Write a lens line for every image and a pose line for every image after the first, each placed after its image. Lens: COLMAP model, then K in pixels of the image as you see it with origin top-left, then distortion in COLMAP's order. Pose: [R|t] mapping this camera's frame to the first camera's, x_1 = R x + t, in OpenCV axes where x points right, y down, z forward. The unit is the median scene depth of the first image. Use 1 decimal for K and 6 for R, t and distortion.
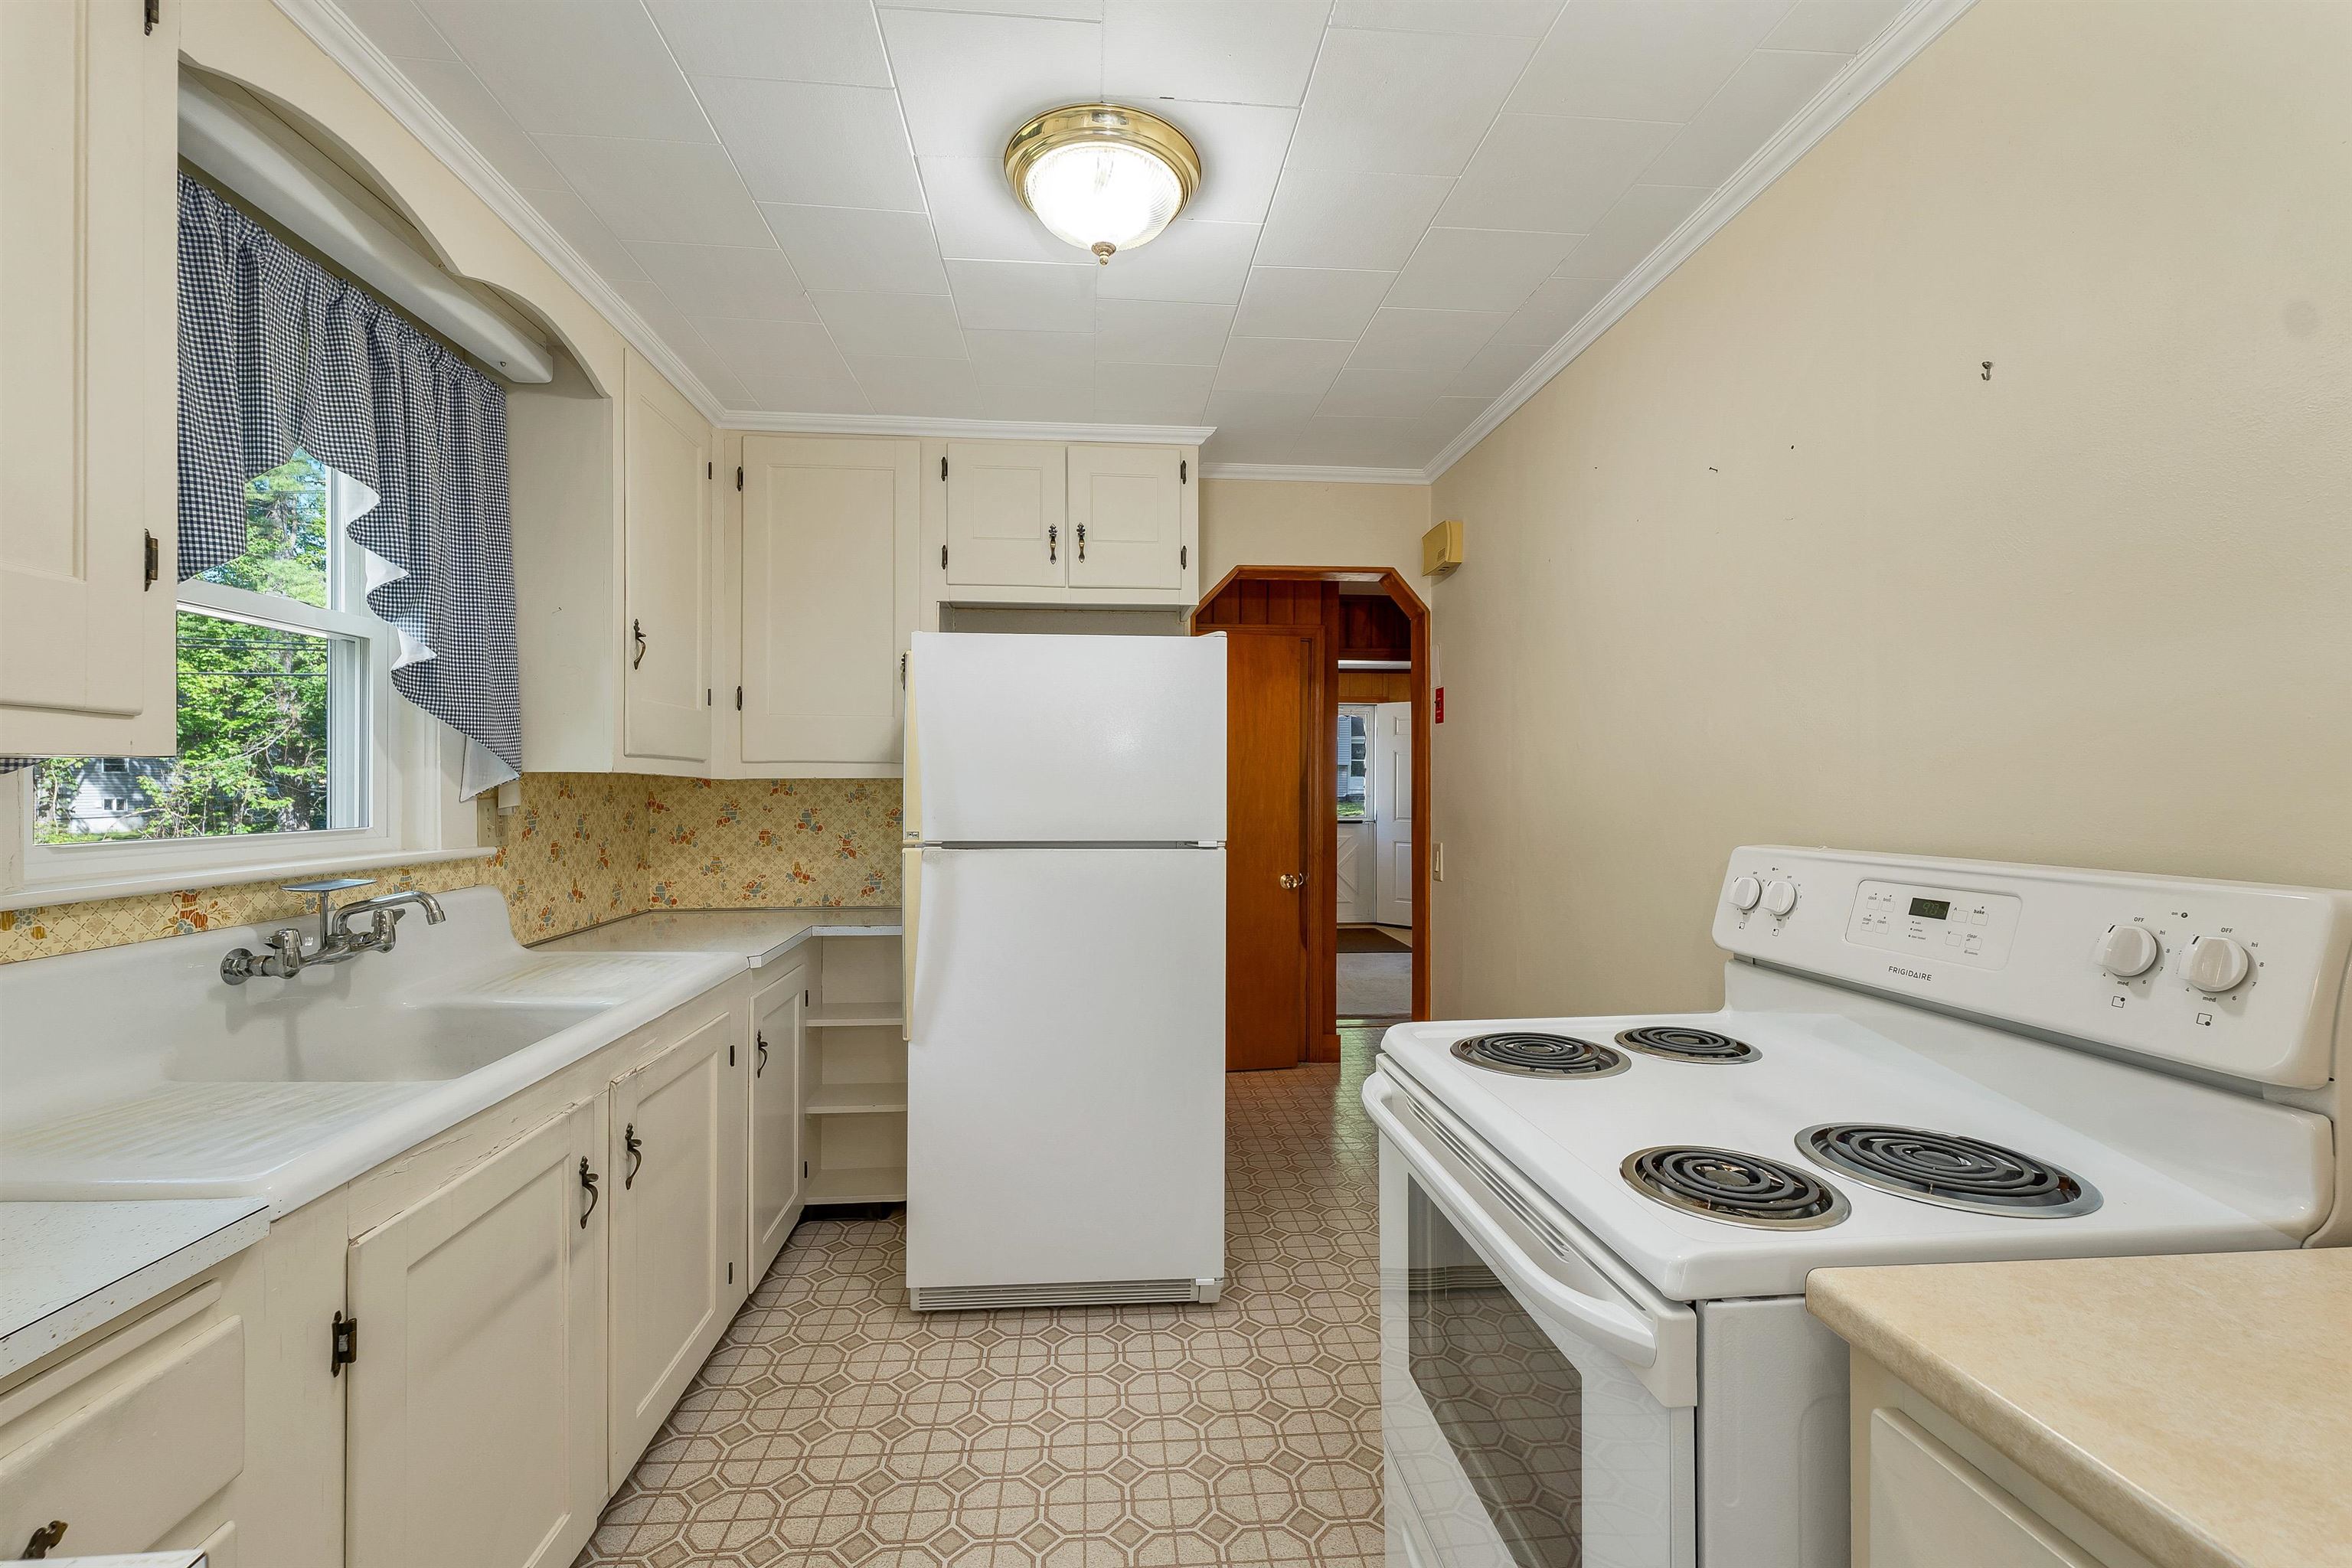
lens RADIAL K [[976.8, 0, 1157.5], [0, 976.8, 794.7], [0, 0, 1]] dist [0.005139, 0.000035]
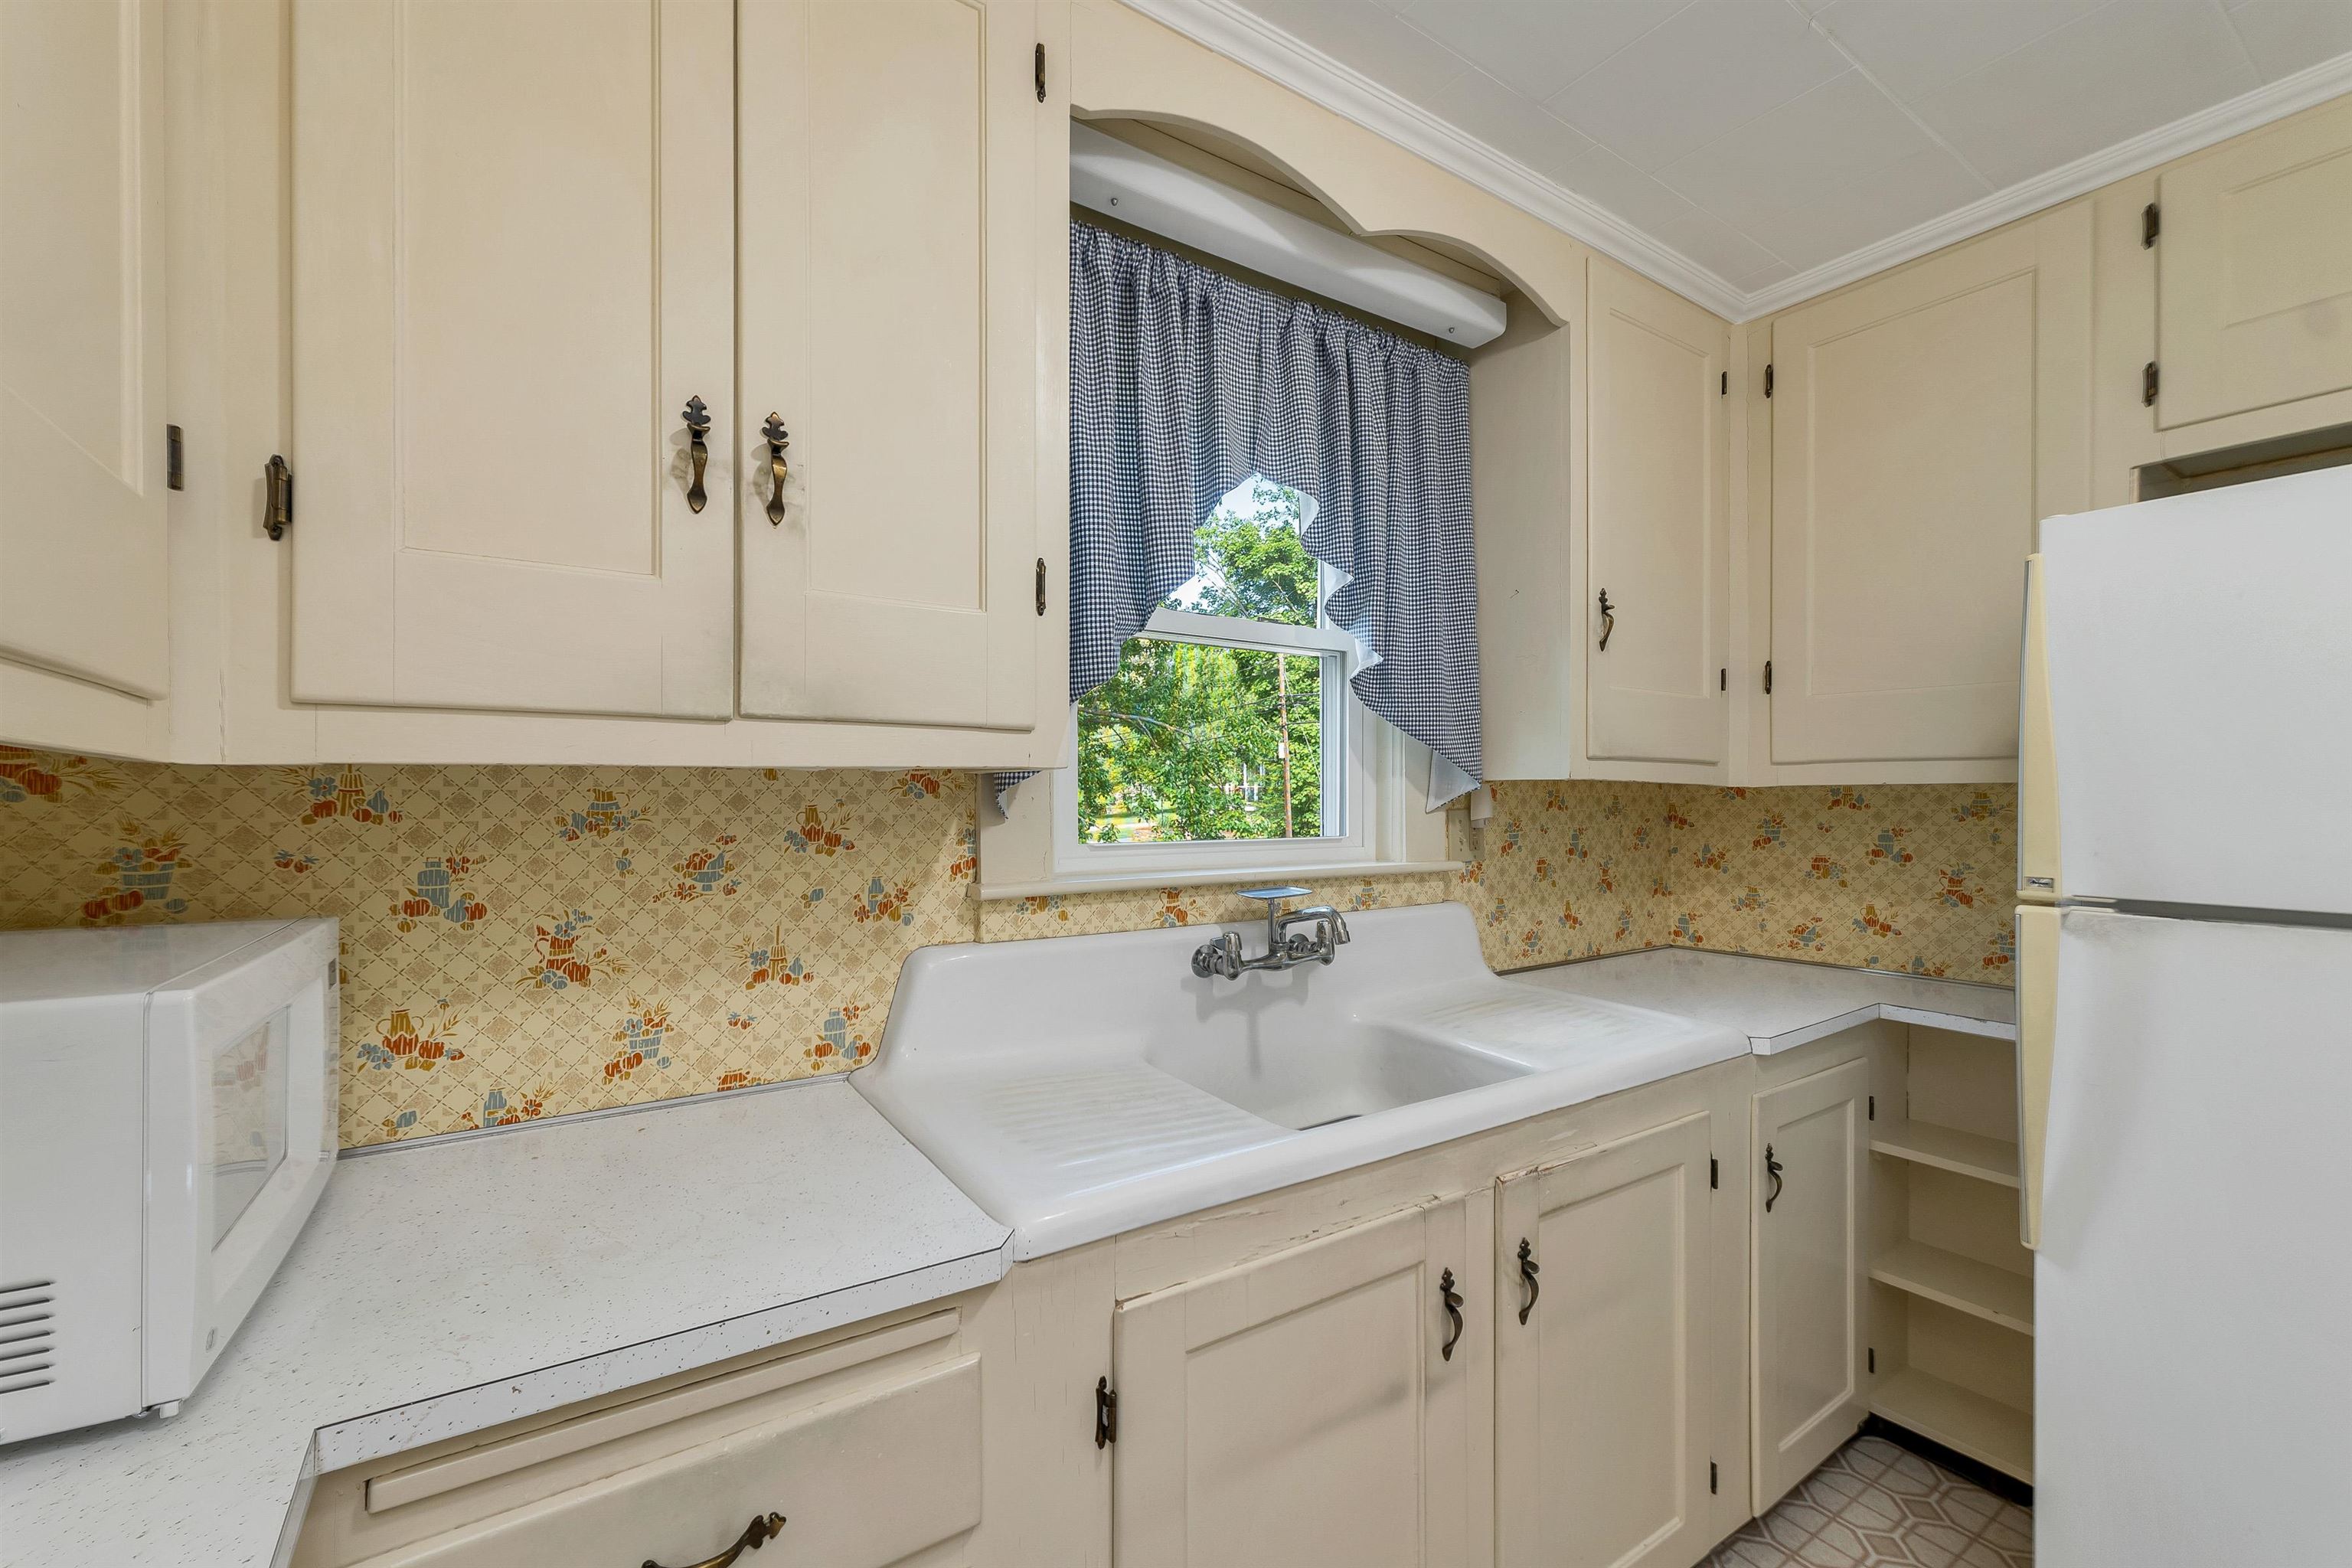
lens RADIAL K [[976.8, 0, 1157.5], [0, 976.8, 794.7], [0, 0, 1]] dist [0.005139, 0.000035]
pose [[0.492731, -0.002394, -0.870178, -0.013569], [-0.007912, 0.999943, -0.007231, -0.001039], [0.870145, 0.010448, 0.492684, 0.297987]]
